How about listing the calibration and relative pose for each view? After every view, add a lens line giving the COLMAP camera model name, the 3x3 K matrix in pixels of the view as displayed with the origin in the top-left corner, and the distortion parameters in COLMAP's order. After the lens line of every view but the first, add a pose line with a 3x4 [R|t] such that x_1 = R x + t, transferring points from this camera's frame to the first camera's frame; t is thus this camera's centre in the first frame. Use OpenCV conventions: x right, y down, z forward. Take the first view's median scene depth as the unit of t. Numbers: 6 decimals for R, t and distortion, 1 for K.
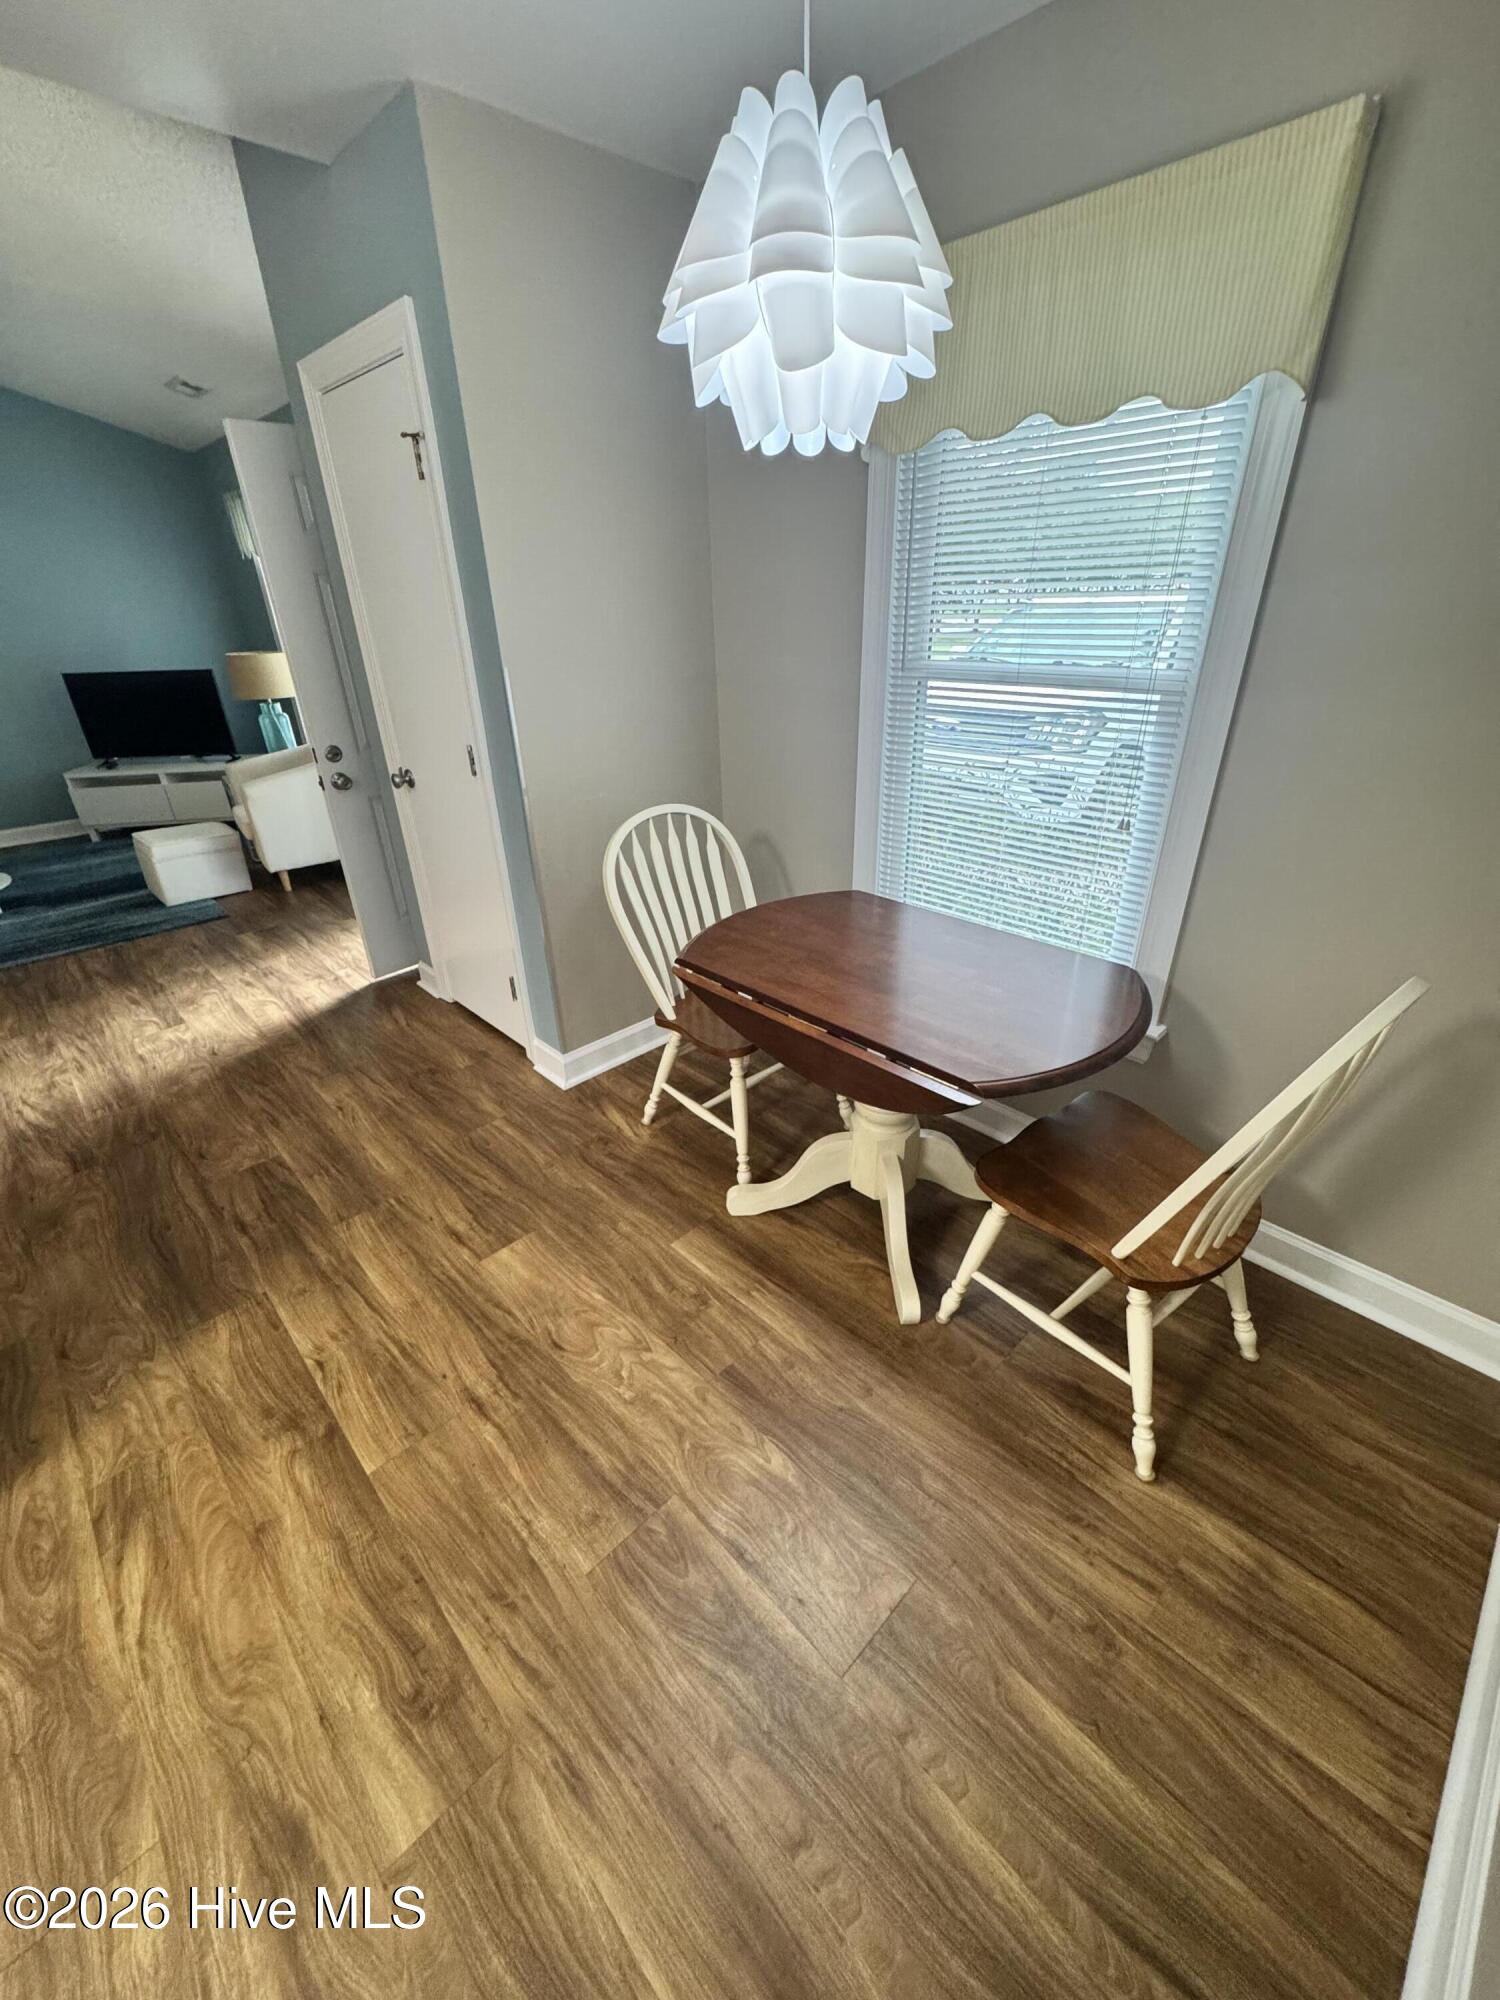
lens RADIAL K [[798.2, 0, 753.3], [0, 798.2, 1001.1], [0, 0, 1]] dist [-0.003443, 0.000809]
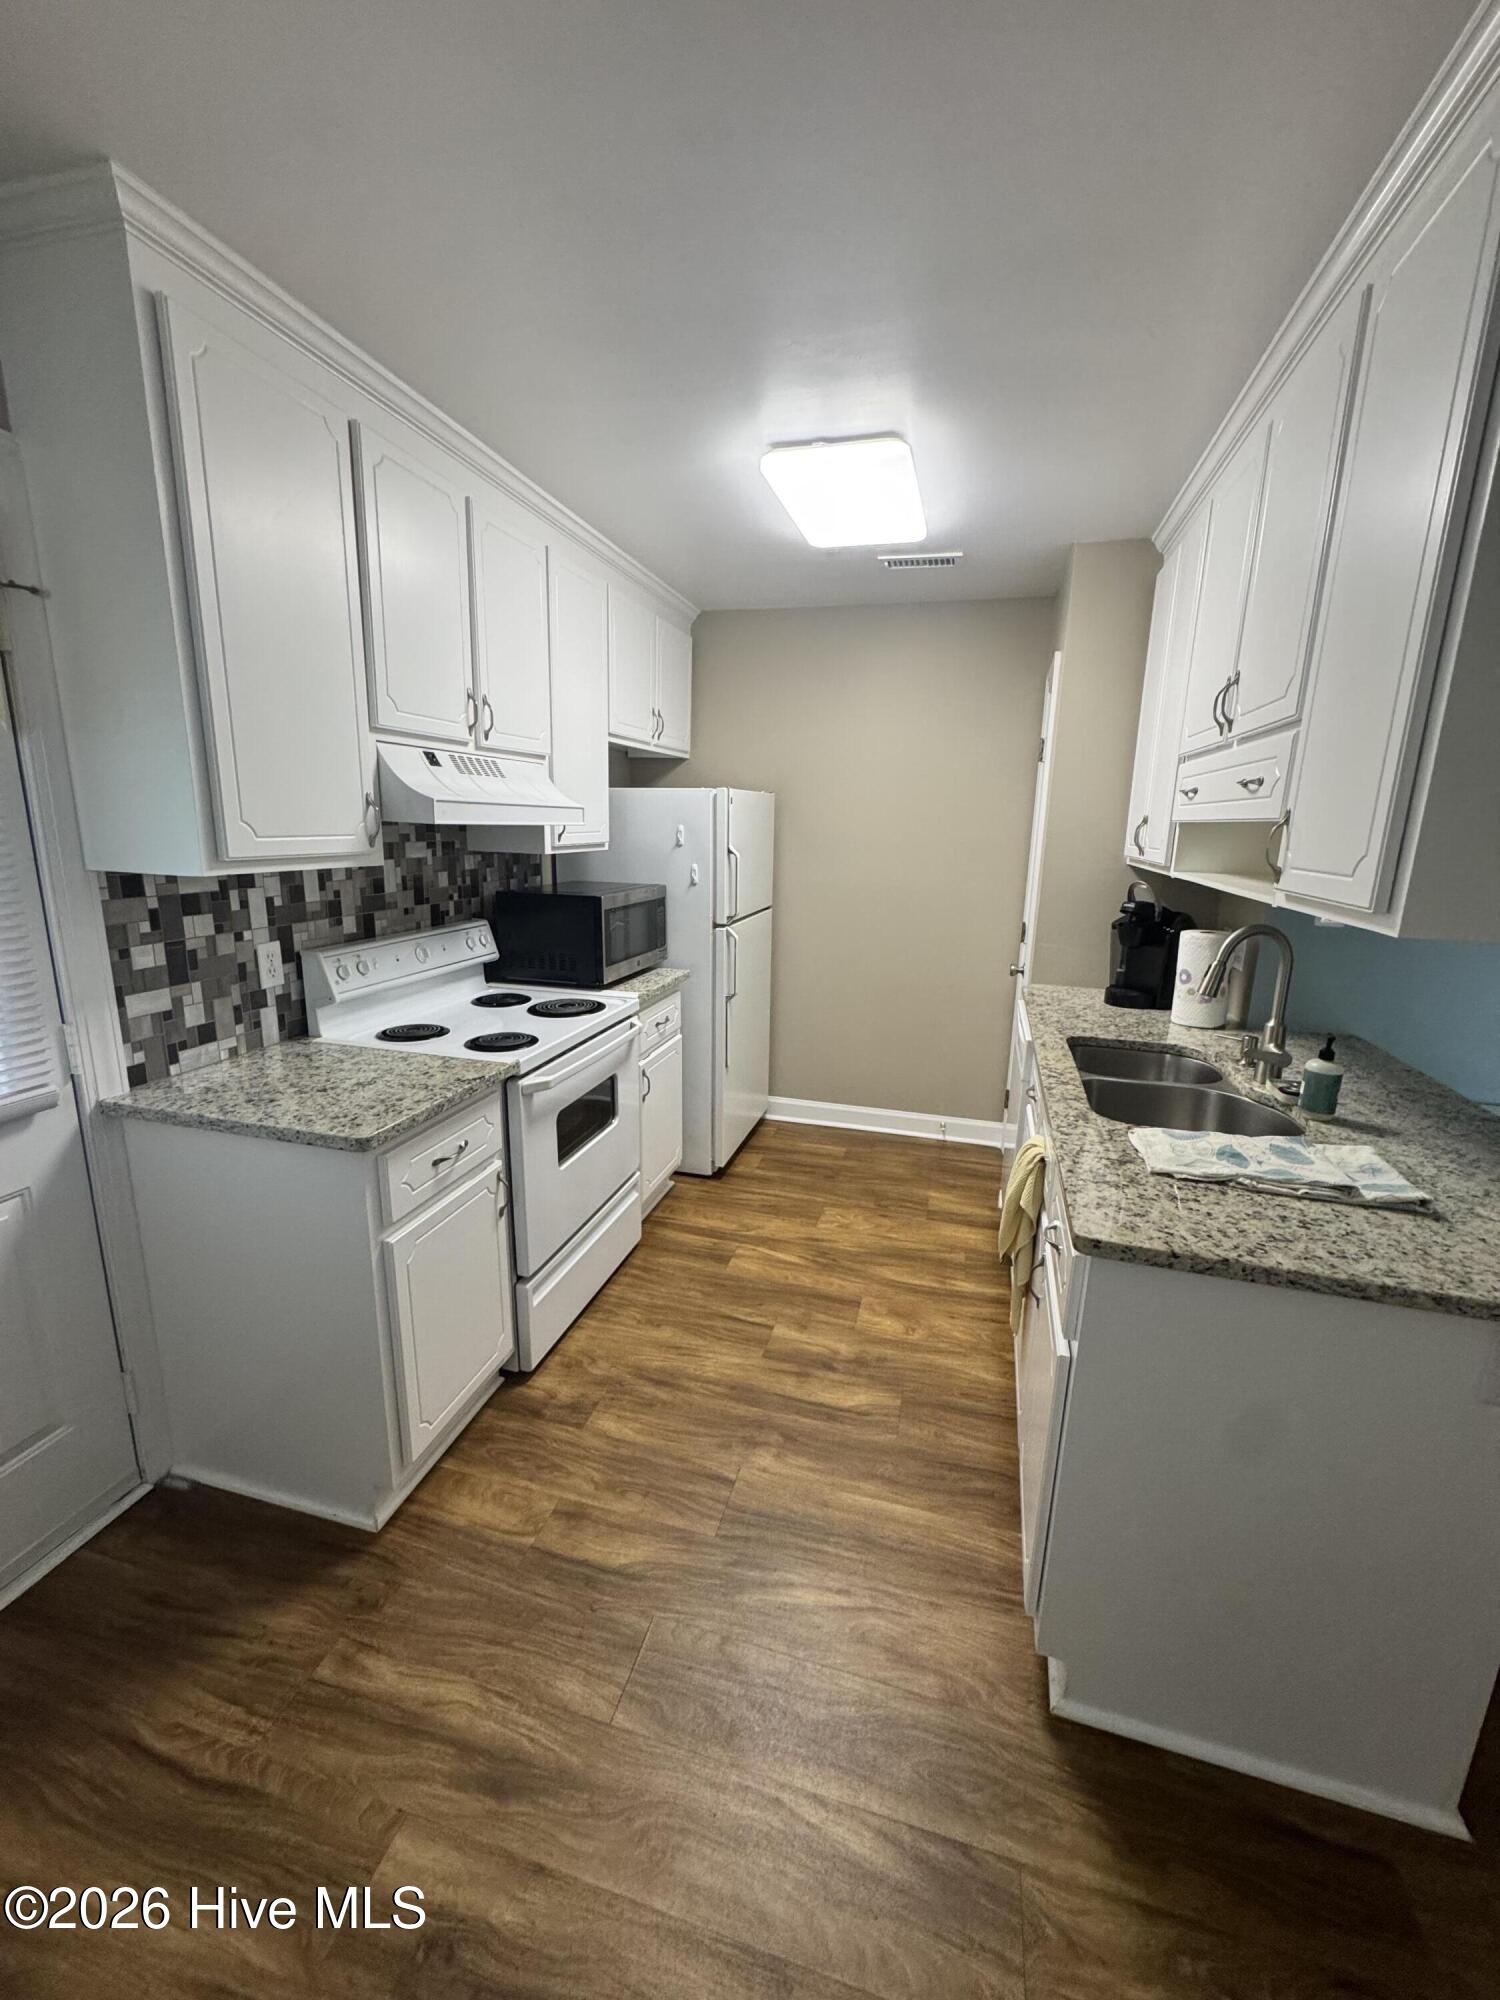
lens RADIAL K [[798.2, 0, 753.3], [0, 798.2, 1001.1], [0, 0, 1]] dist [-0.003443, 0.000809]
pose [[-0.859973, 0.113986, -0.497447, -0.217831], [-0.236392, 0.774890, 0.586228, -0.304958], [0.452289, 0.621733, -0.639440, 0.586311]]
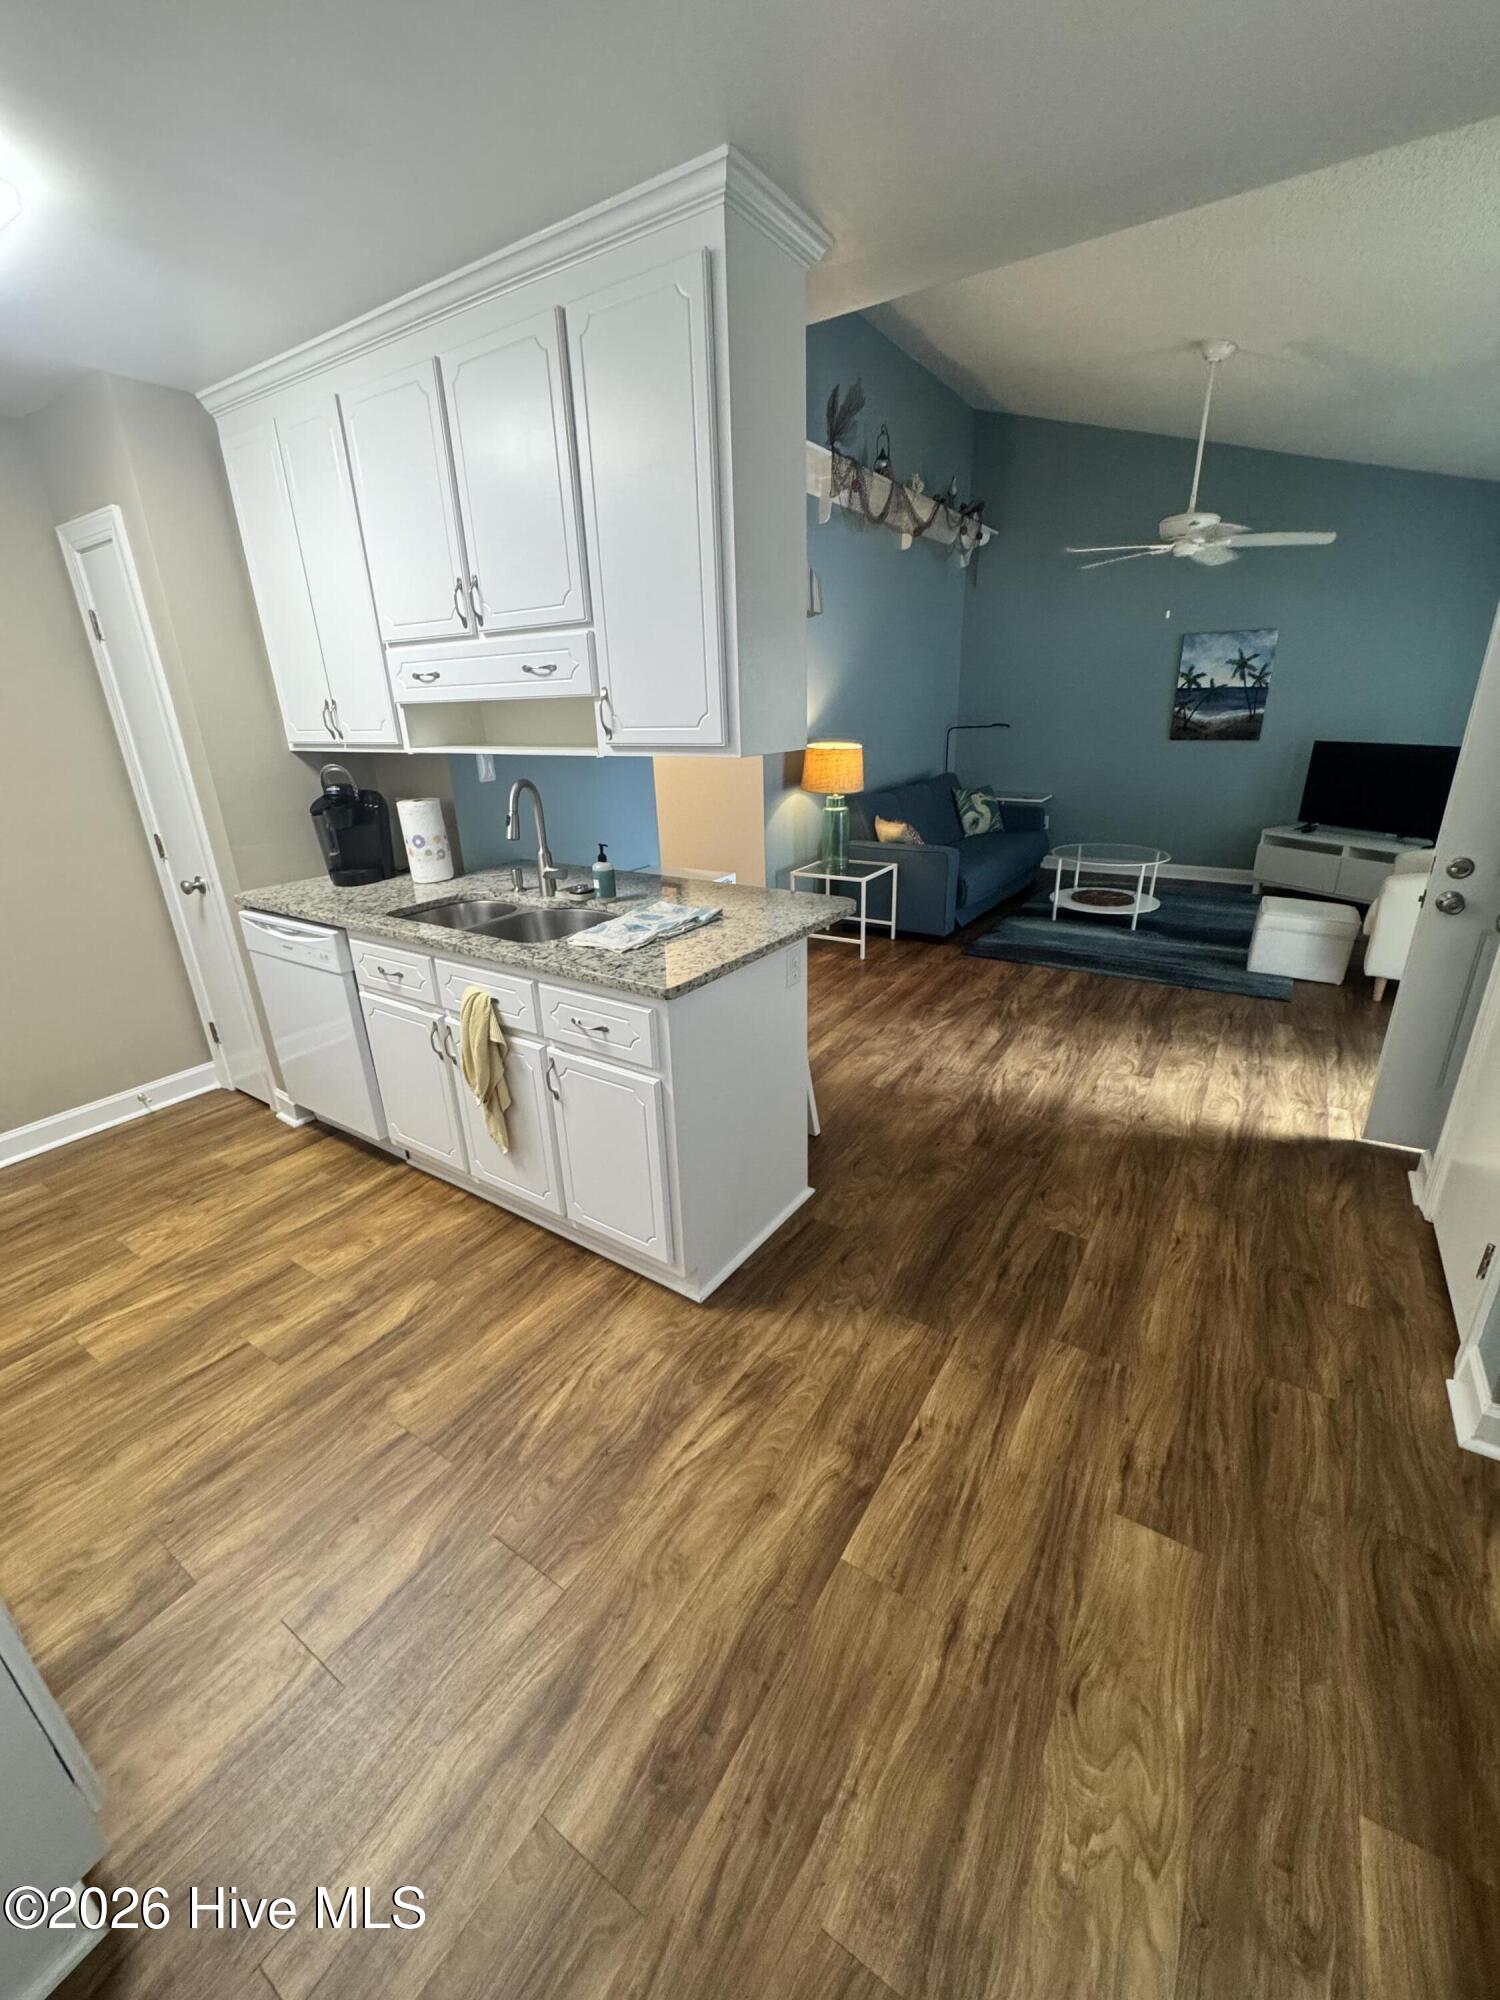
lens RADIAL K [[798.2, 0, 753.3], [0, 798.2, 1001.1], [0, 0, 1]] dist [-0.003443, 0.000809]
pose [[0.224432, 0.358480, -0.906158, 0.092368], [-0.419470, 0.874860, 0.242207, -0.135838], [0.879588, 0.325747, 0.346718, 0.239393]]
